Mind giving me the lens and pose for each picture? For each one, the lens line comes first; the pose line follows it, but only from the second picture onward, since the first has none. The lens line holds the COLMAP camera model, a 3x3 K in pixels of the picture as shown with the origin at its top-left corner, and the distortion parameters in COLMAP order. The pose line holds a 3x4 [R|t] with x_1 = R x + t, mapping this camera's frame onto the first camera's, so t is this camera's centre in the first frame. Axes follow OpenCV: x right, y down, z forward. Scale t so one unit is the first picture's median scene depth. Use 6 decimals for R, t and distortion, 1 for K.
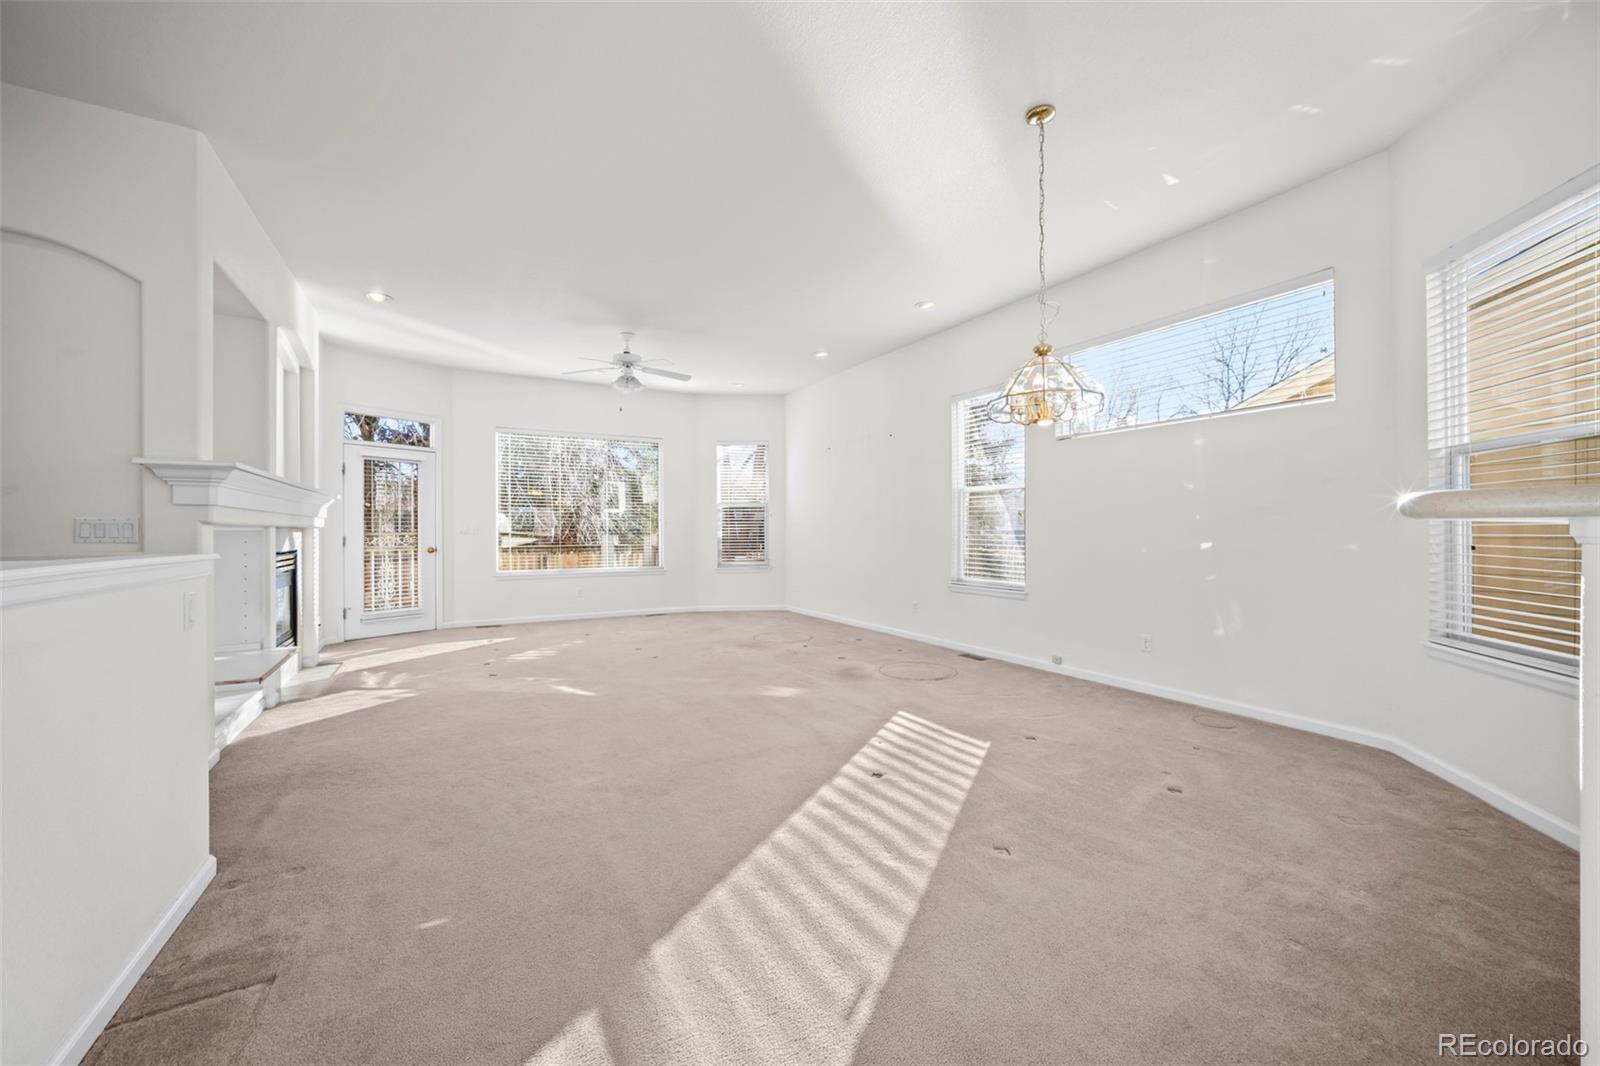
lens RADIAL K [[619.4, 0, 795.4], [0, 619.4, 536.1], [0, 0, 1]] dist [-0.011526, 0.000548]
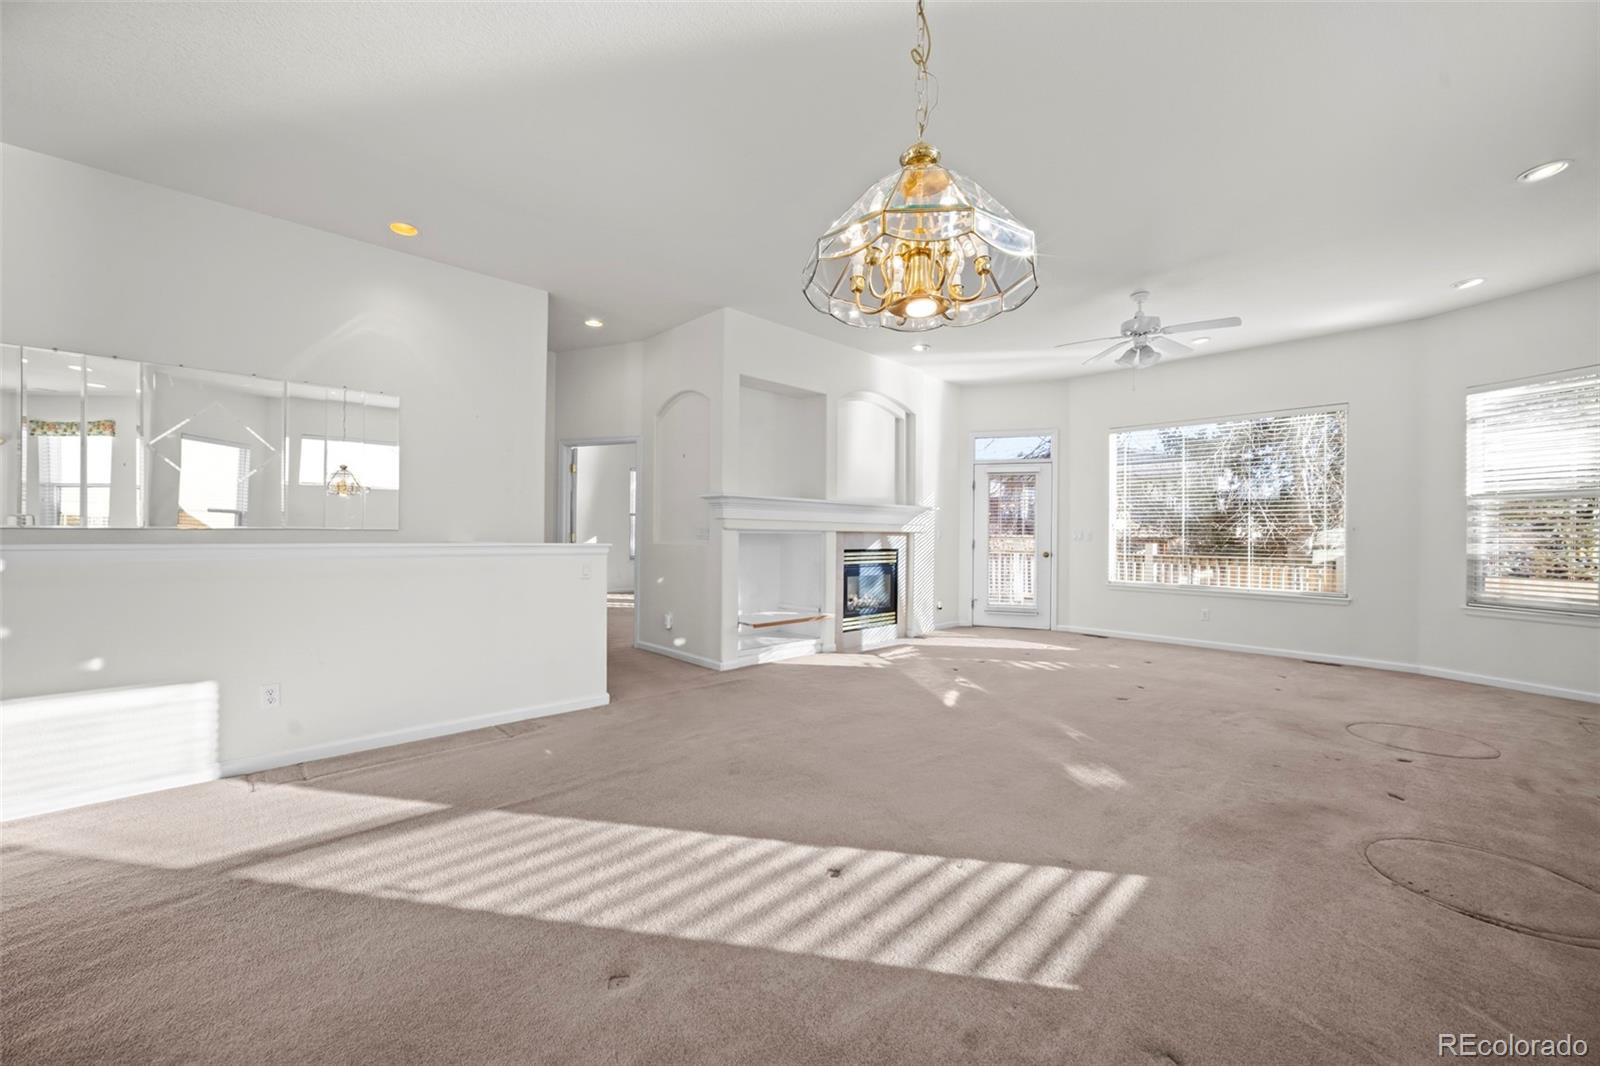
lens RADIAL K [[619.4, 0, 793.8], [0, 619.4, 530.8], [0, 0, 1]] dist [-0.011526, 0.000548]
pose [[0.246870, 0.000373, -0.969048, 0.479089], [-0.020878, 0.999770, -0.004933, -0.006143], [0.968824, 0.021449, 0.246821, 0.448800]]
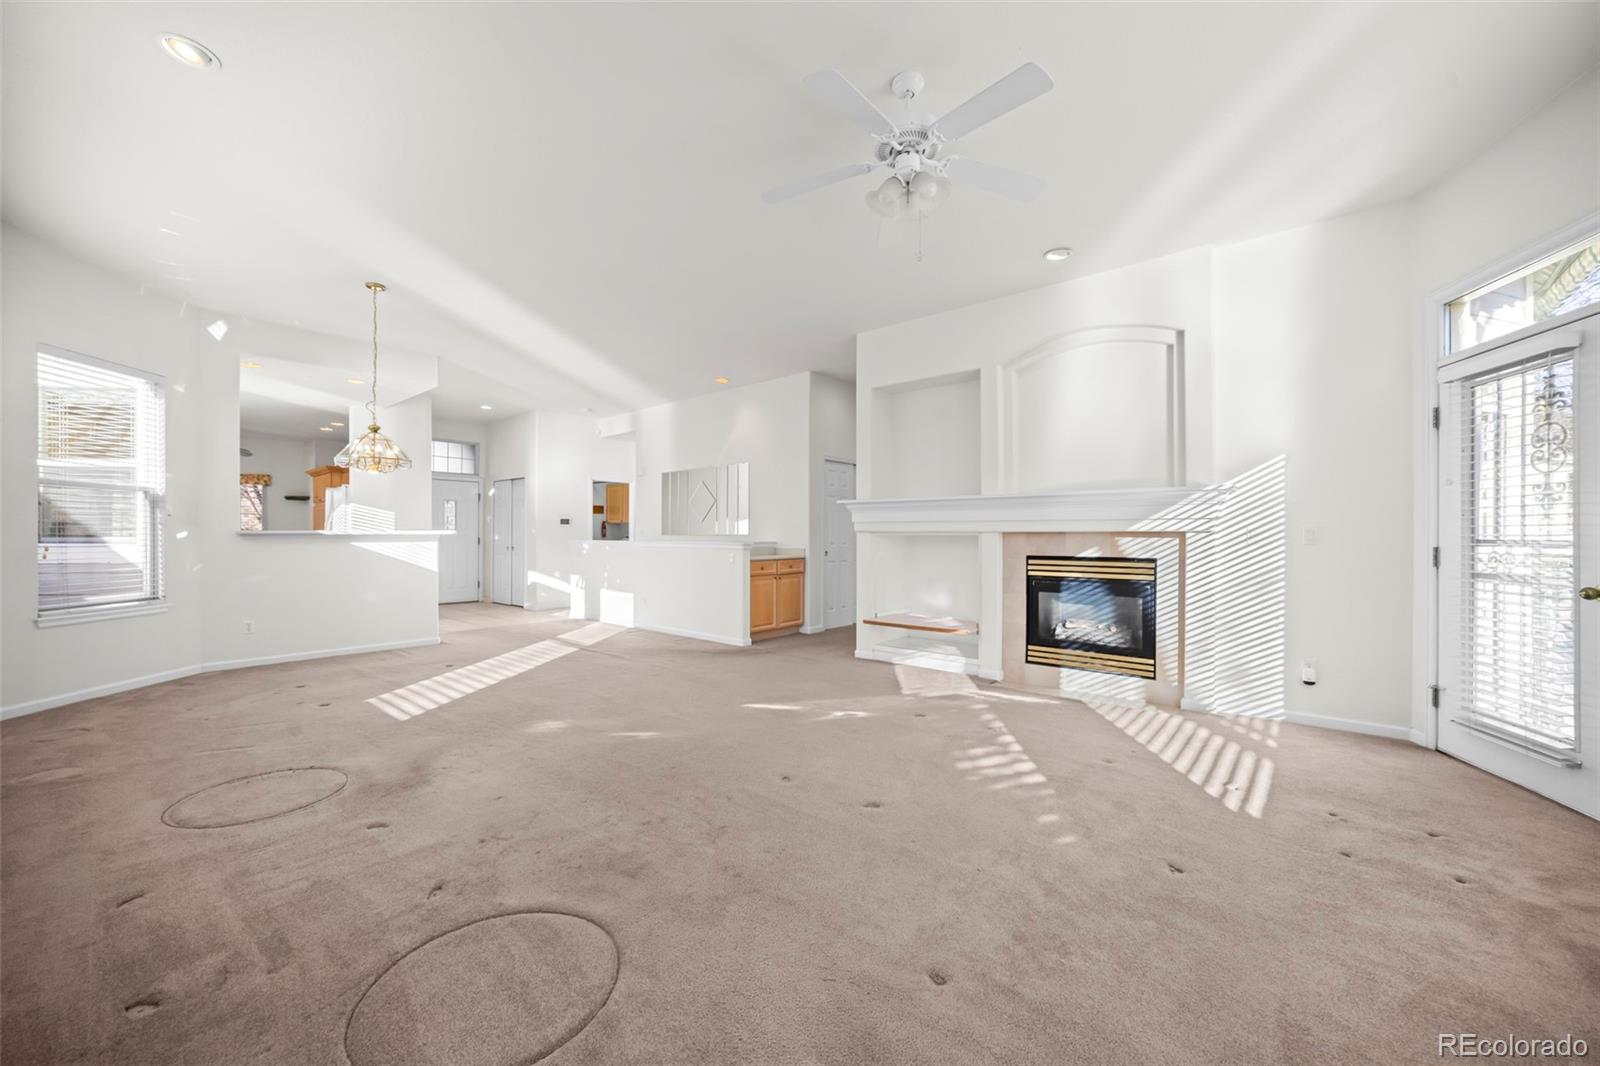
lens RADIAL K [[619.4, 0, 801.1], [0, 619.4, 535.2], [0, 0, 1]] dist [-0.011526, 0.000548]
pose [[-0.946747, 0.003349, -0.321960, -0.084915], [0.000316, 0.999955, 0.009472, -0.017962], [0.321977, 0.008865, -0.946706, 1.689007]]
